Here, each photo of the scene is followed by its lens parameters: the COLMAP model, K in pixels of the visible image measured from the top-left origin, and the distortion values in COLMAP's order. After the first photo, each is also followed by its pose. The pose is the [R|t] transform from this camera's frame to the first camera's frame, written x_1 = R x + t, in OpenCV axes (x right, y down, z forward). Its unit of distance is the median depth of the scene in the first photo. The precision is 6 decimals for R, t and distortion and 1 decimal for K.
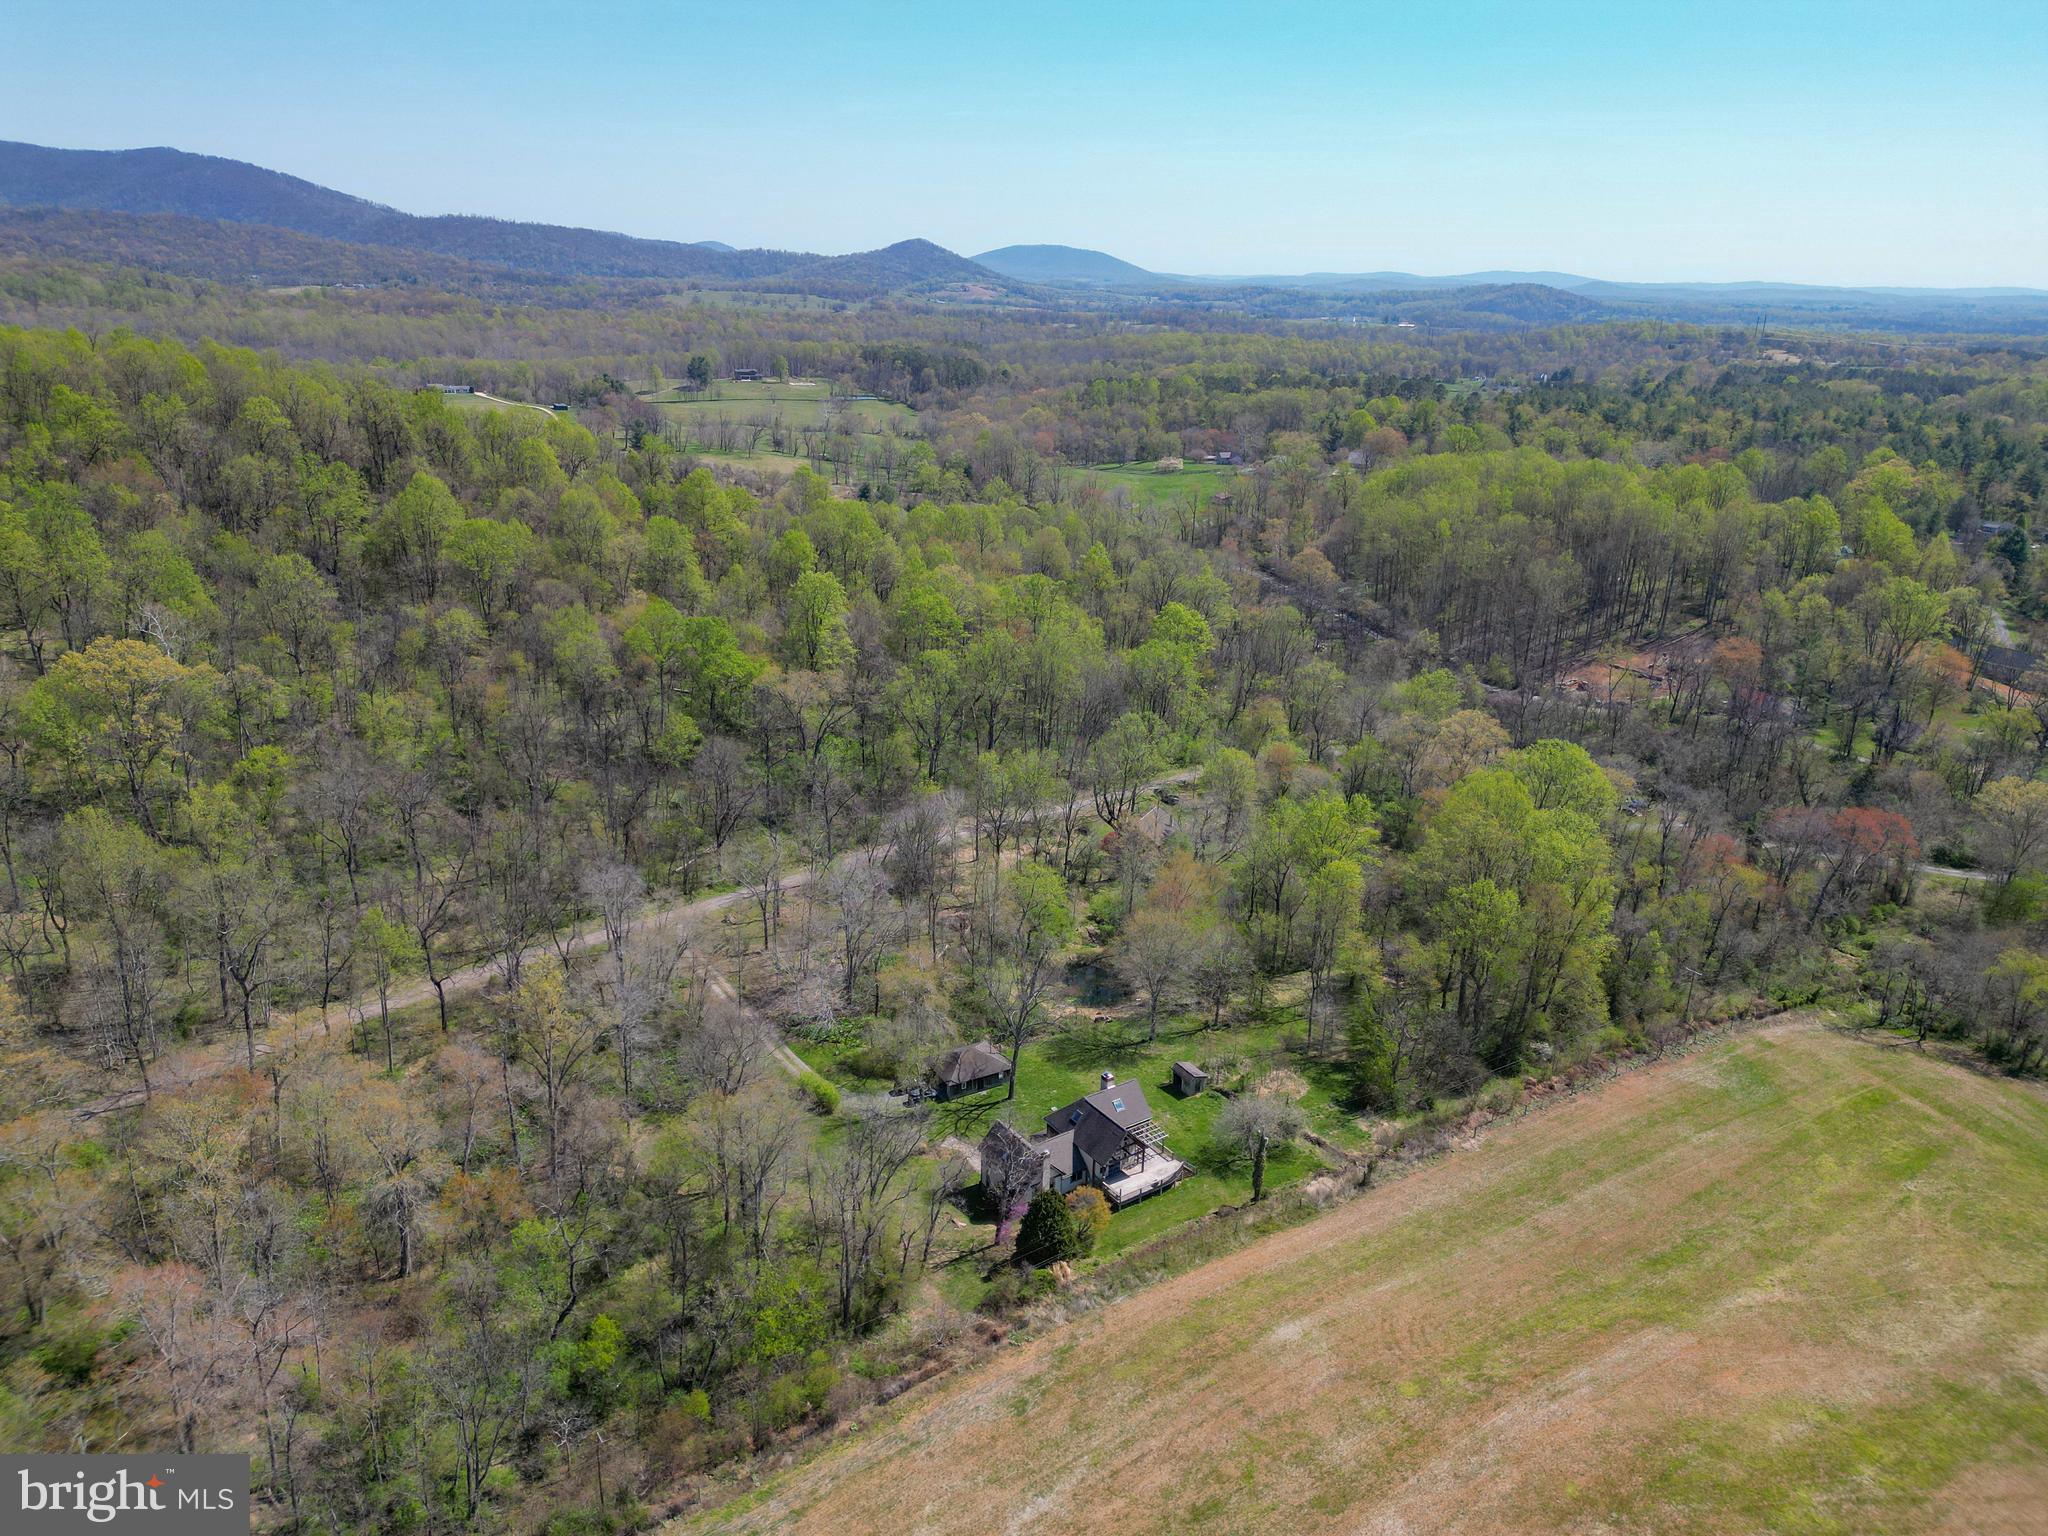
lens RADIAL K [[1423.7, 0, 1019.9], [0, 1423.7, 782.1], [0, 0, 1]] dist [0.069963, -0.064749]
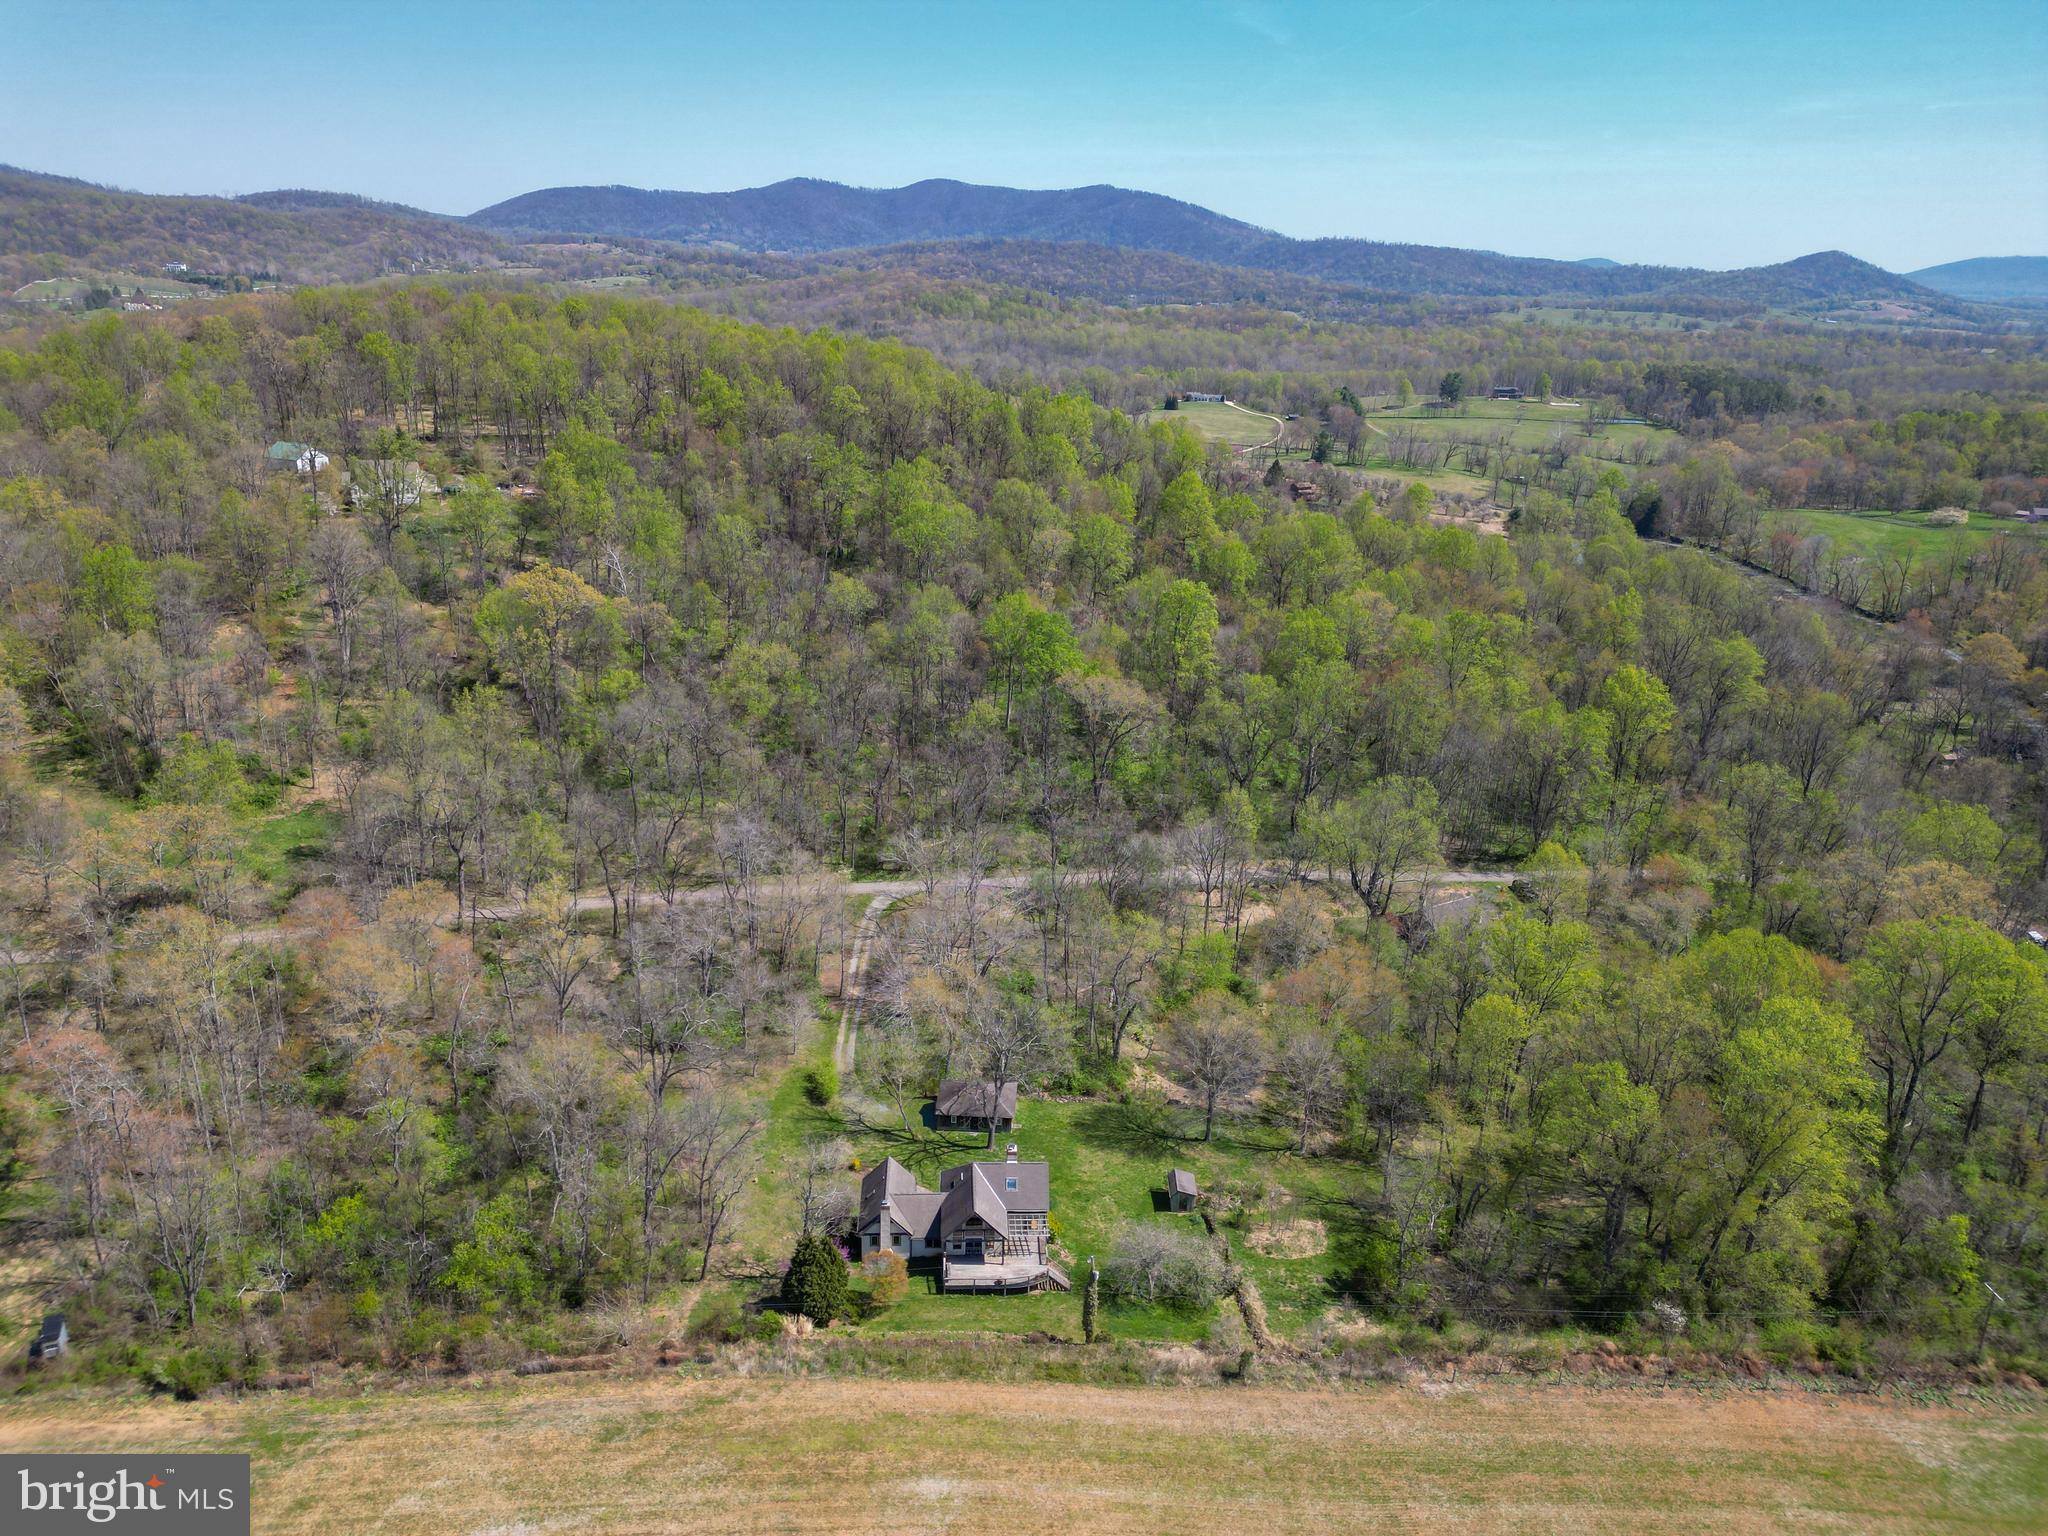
lens RADIAL K [[1423.7, 0, 1019.9], [0, 1423.7, 782.1], [0, 0, 1]] dist [0.069963, -0.064749]
pose [[0.845600, 0.178563, -0.503067, 0.452449], [-0.184719, 0.982053, 0.038087, -0.050645], [0.500839, 0.060720, 0.863408, 0.211532]]
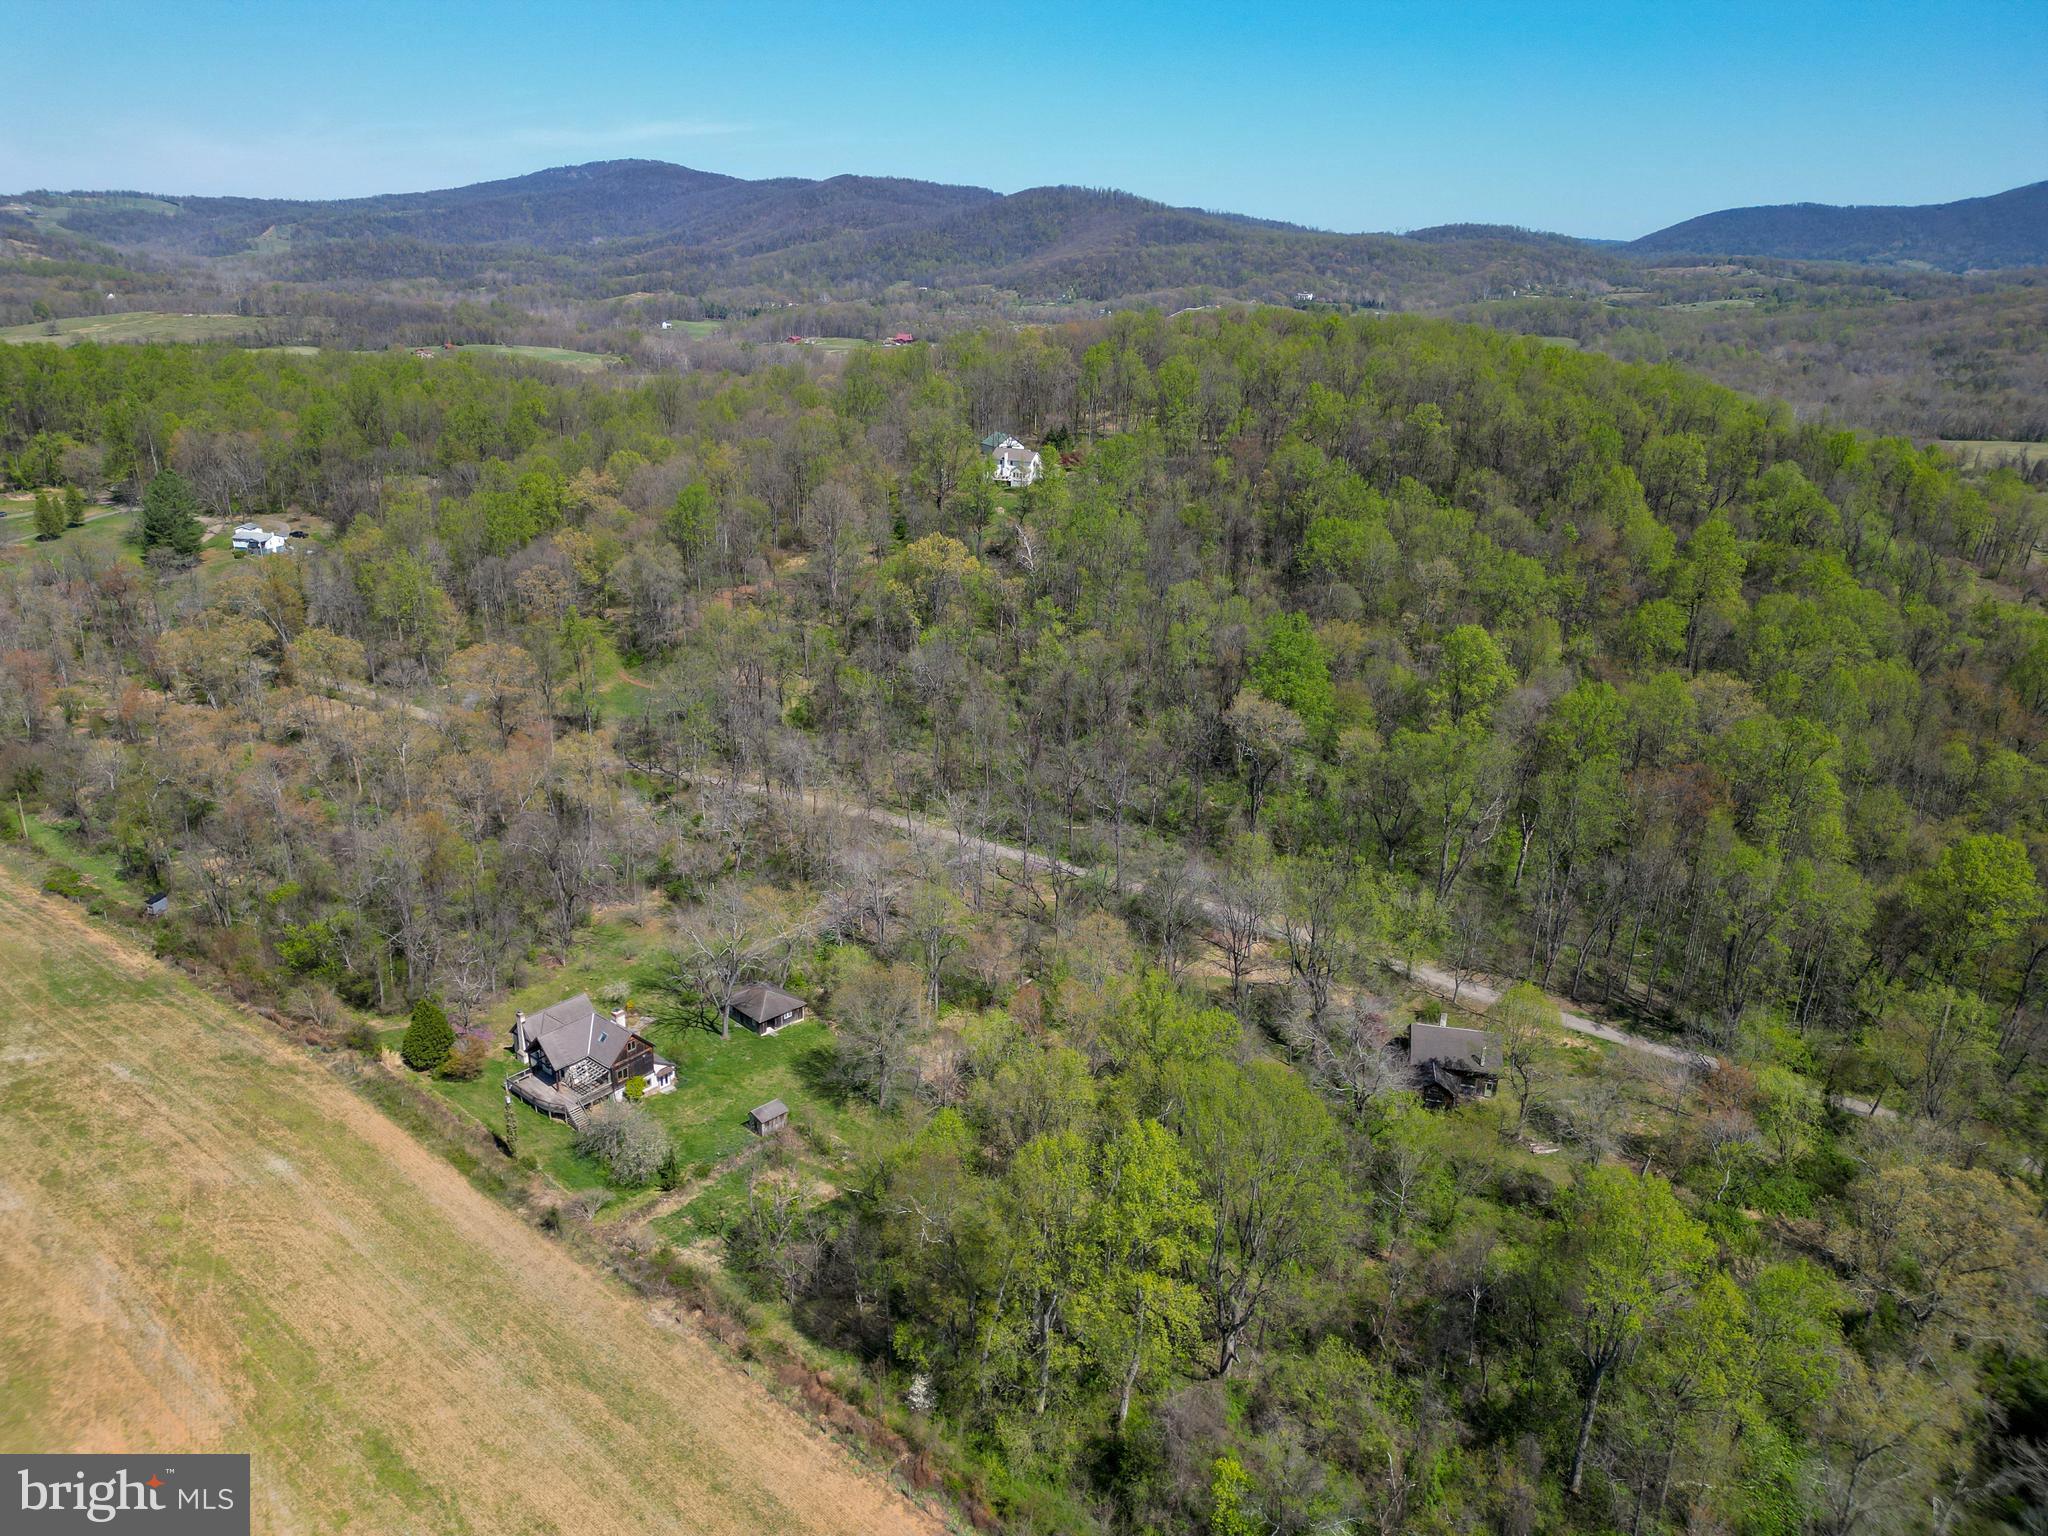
lens RADIAL K [[1423.7, 0, 1019.9], [0, 1423.7, 782.1], [0, 0, 1]] dist [0.069963, -0.064749]
pose [[0.279235, 0.305920, -0.910187, 0.987501], [-0.332293, 0.920110, 0.207312, -0.241242], [0.900893, 0.244560, 0.358582, 0.820277]]
